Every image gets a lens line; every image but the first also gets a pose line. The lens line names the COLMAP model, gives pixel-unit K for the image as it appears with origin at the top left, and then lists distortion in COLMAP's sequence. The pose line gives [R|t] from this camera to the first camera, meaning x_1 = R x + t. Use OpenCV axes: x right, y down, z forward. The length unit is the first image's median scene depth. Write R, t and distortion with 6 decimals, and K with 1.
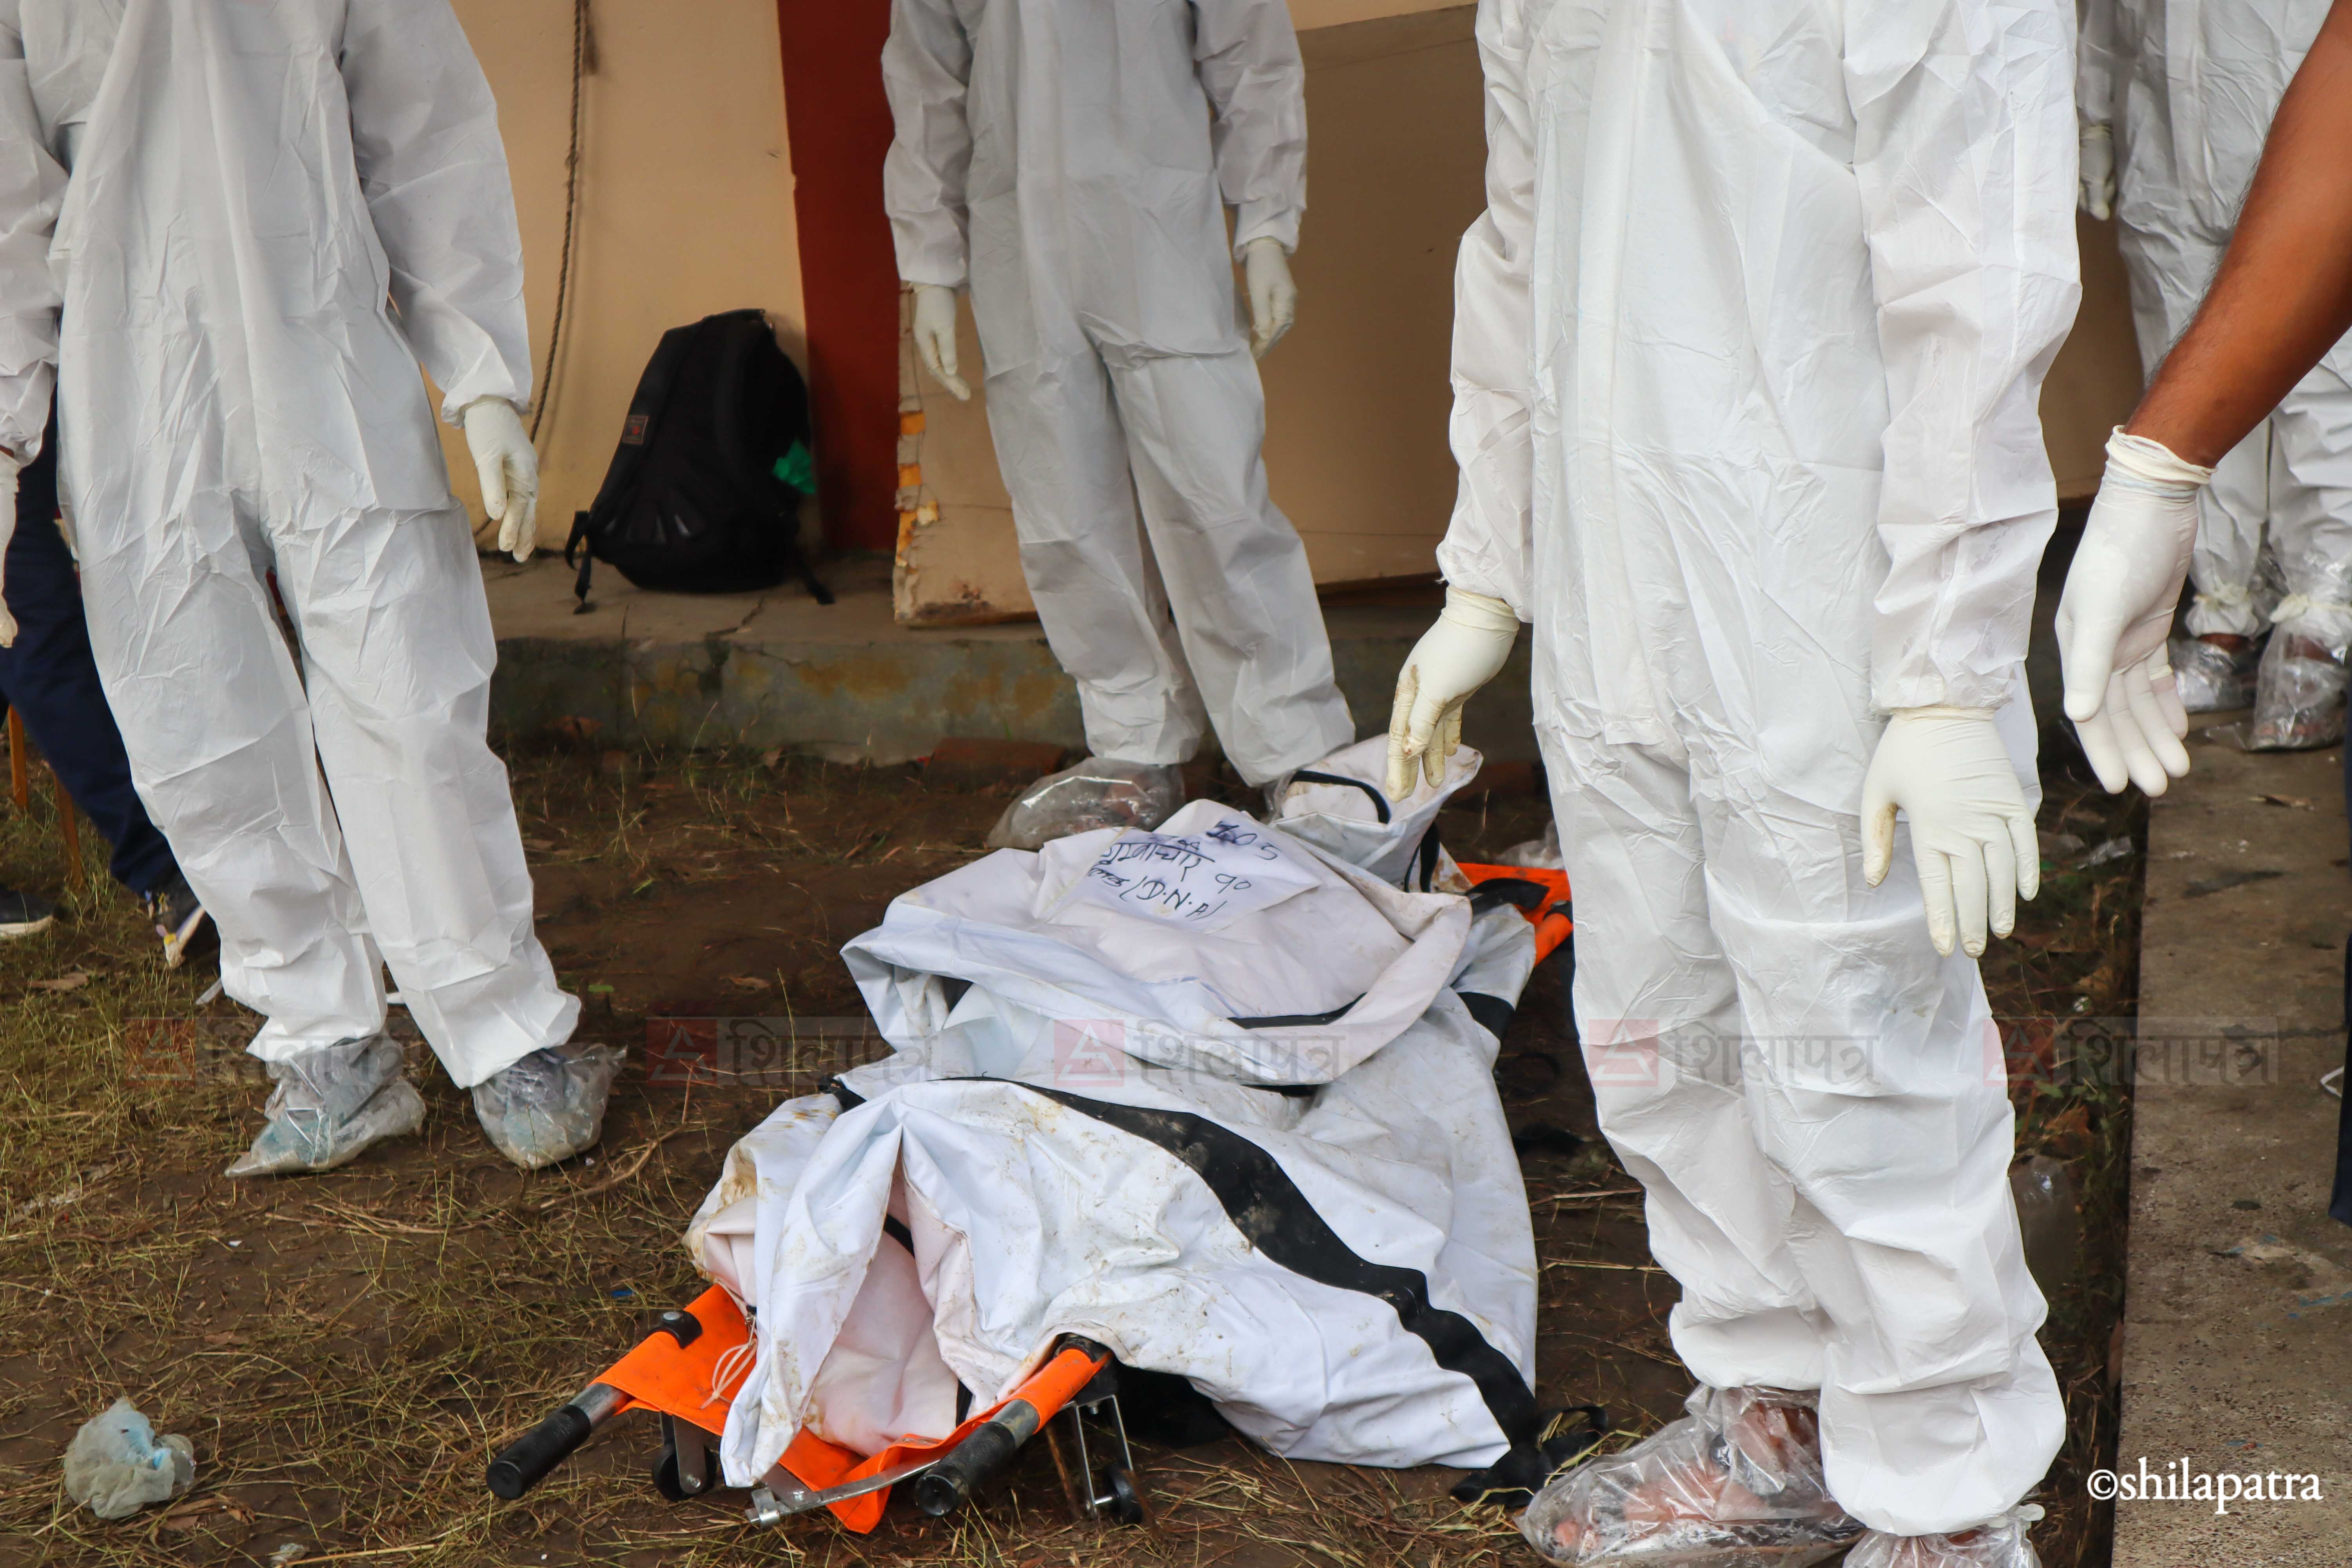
lens RADIAL K [[3645.6, 0, 1194.4], [0, 3645.6, 791.7], [0, 0, 1]] dist [0.051204, 0.000000]
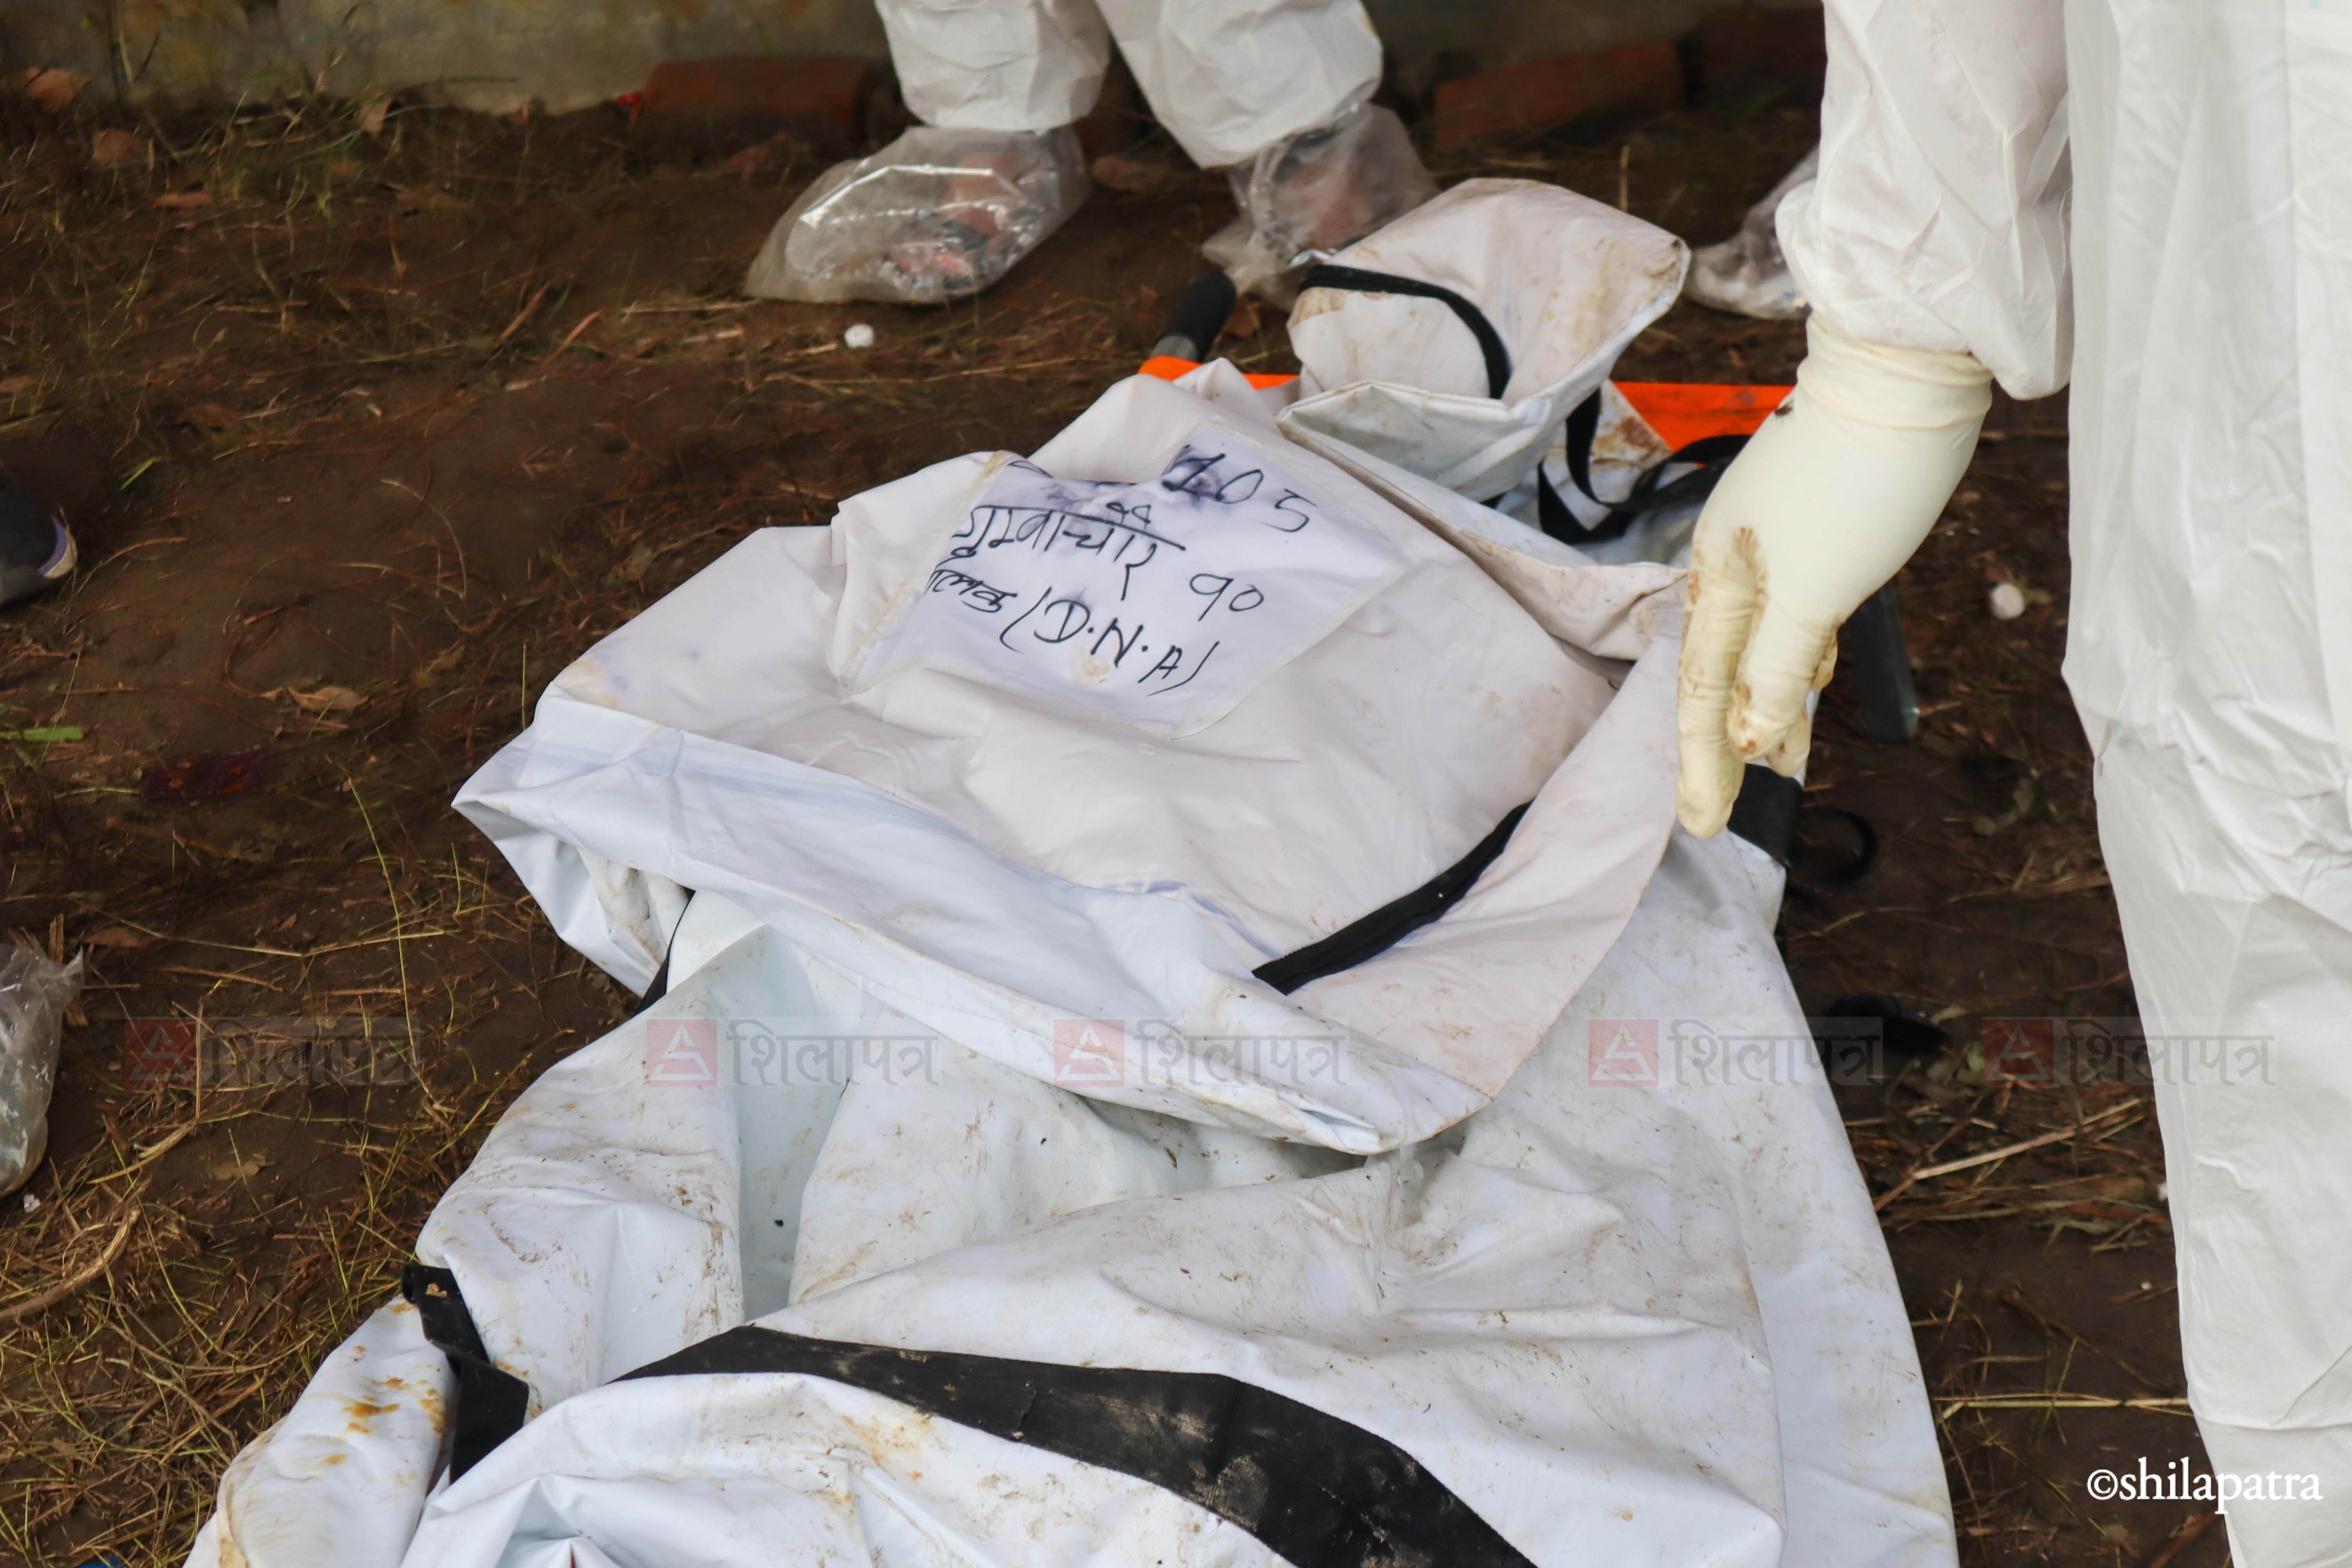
lens RADIAL K [[4391.8, 0, 1169.2], [0, 4391.8, 785.3], [0, 0, 1]] dist [-0.091372, 0.000000]
pose [[0.996036, -0.088691, 0.006796, -0.003545], [0.084395, 0.966398, 0.242802, -0.096776], [-0.028102, -0.241266, 0.970052, 0.424538]]
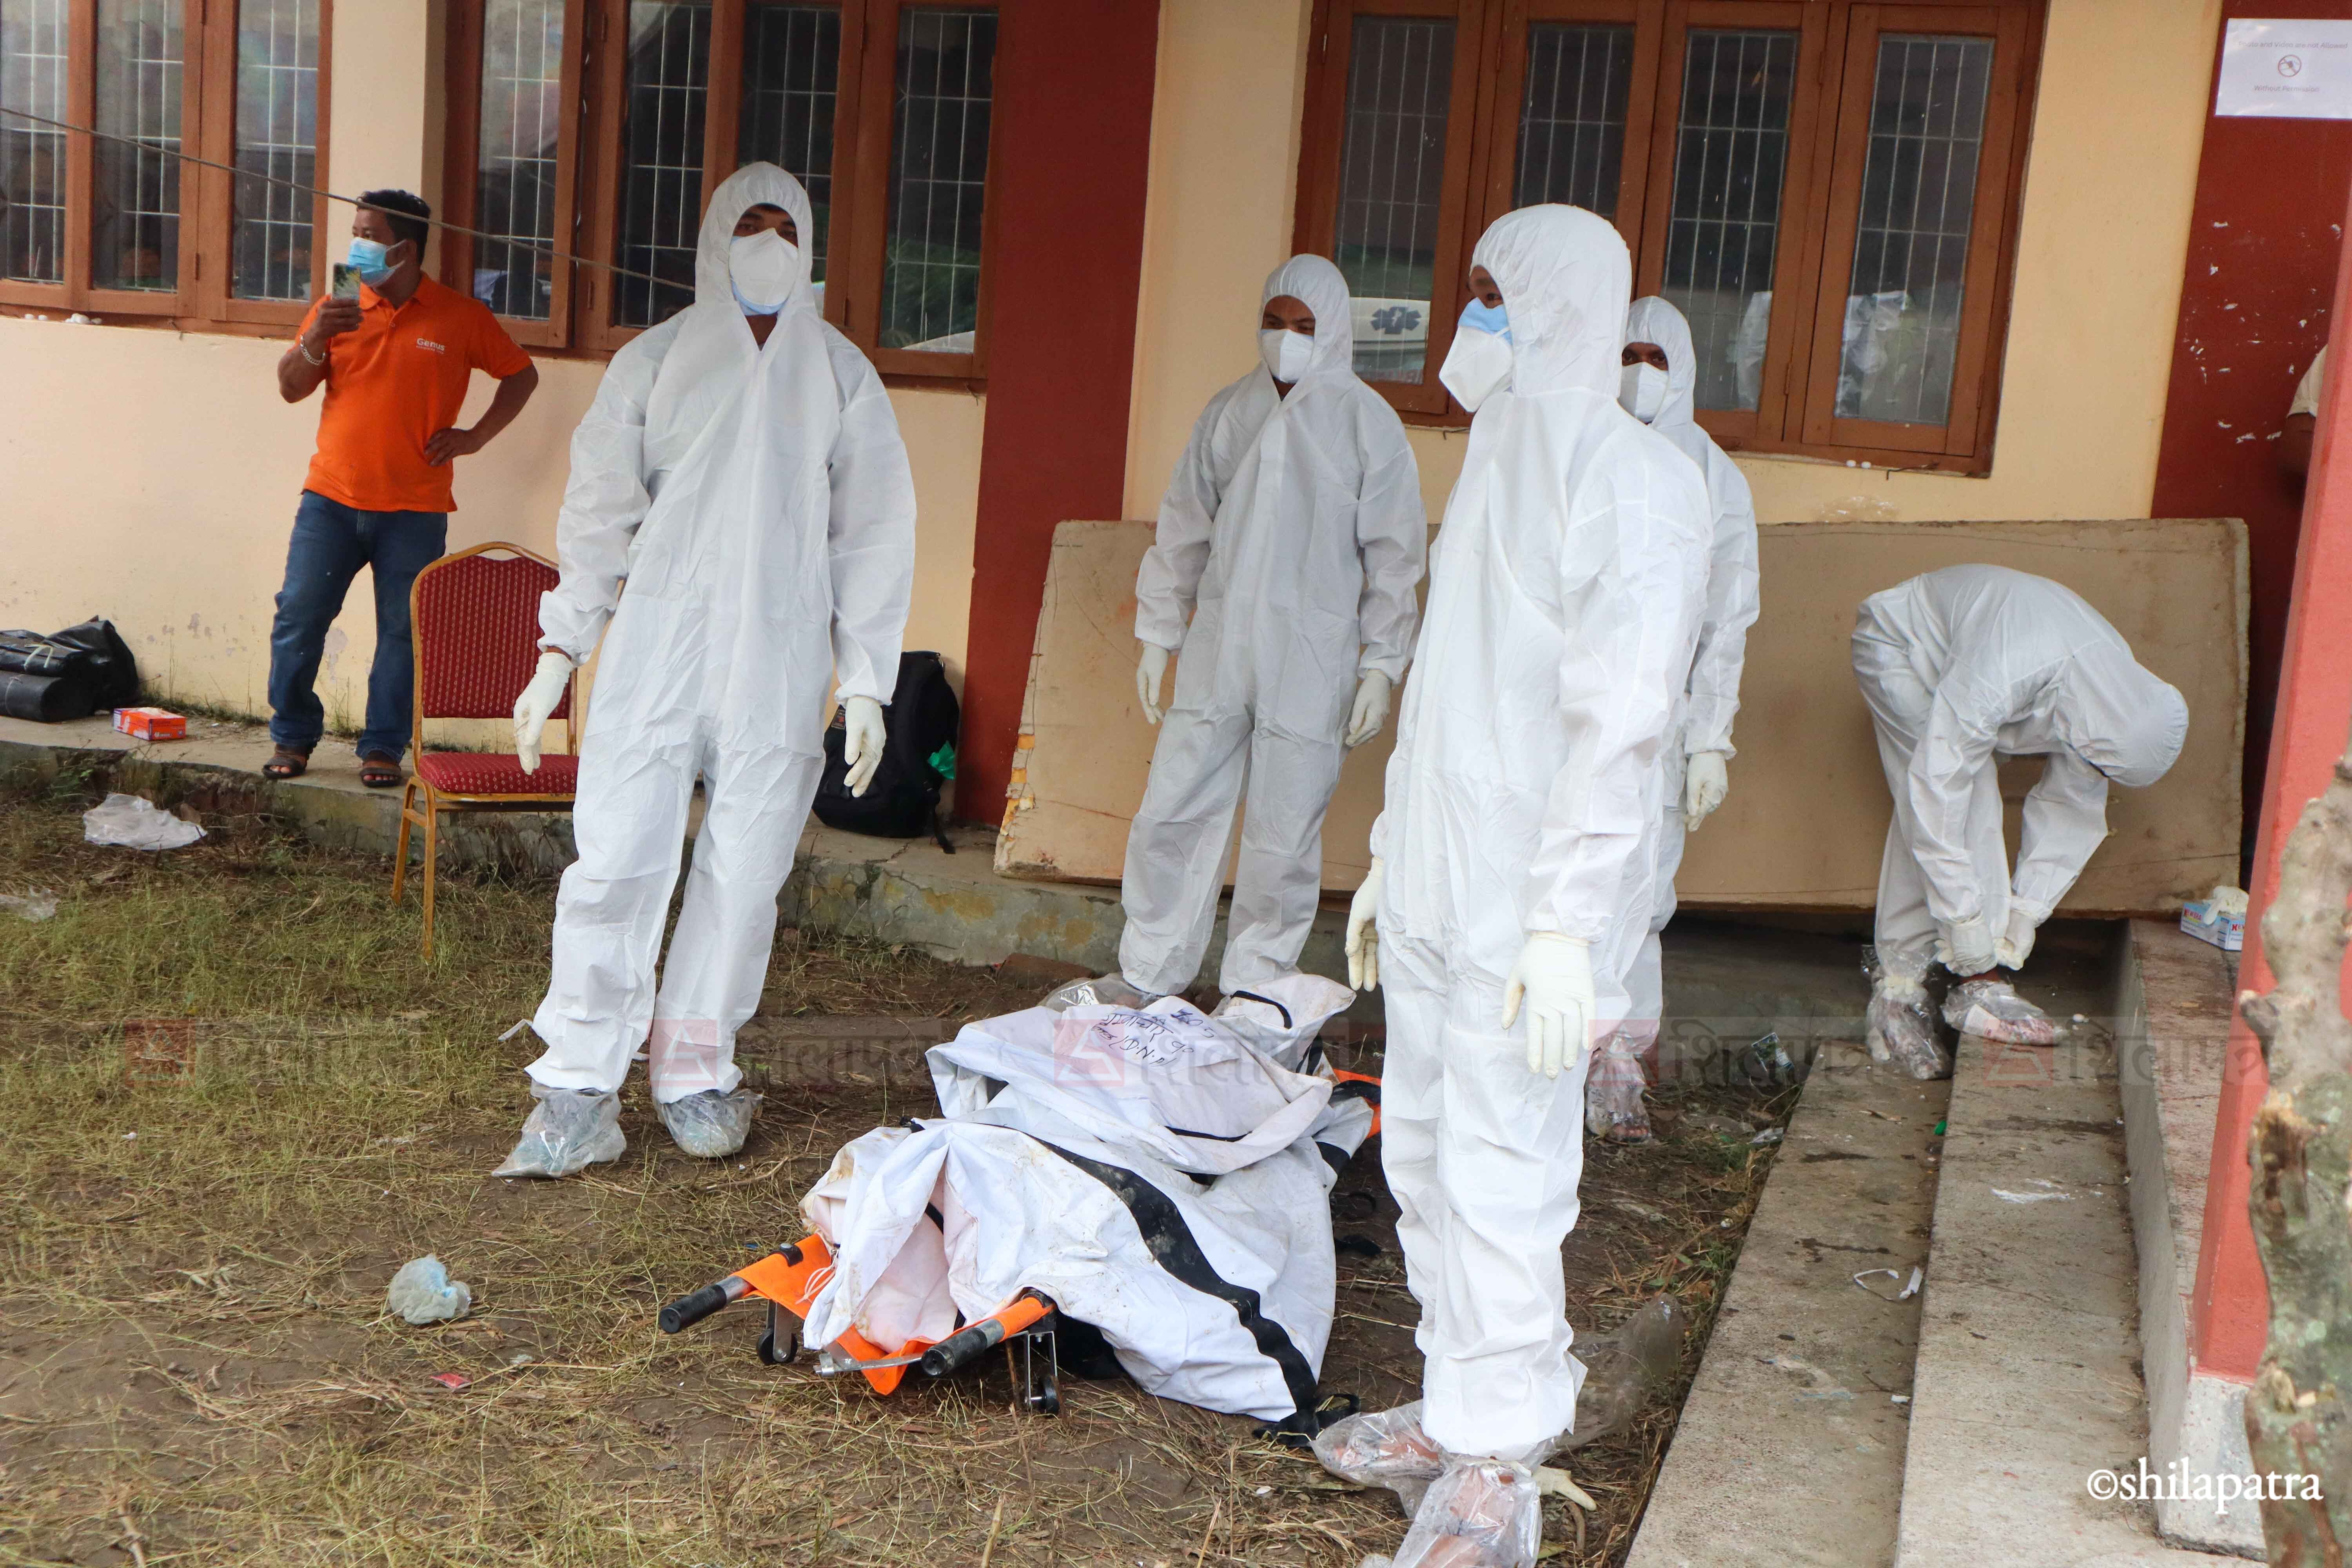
lens RADIAL K [[2783.5, 0, 1176.4], [0, 2783.5, 777.8], [0, 0, 1]] dist [0.038151, 0.000000]
pose [[0.988245, 0.150943, -0.024237, 0.019677], [-0.152706, 0.982144, -0.109885, 0.043391], [0.007218, 0.112294, 0.993649, -0.191254]]
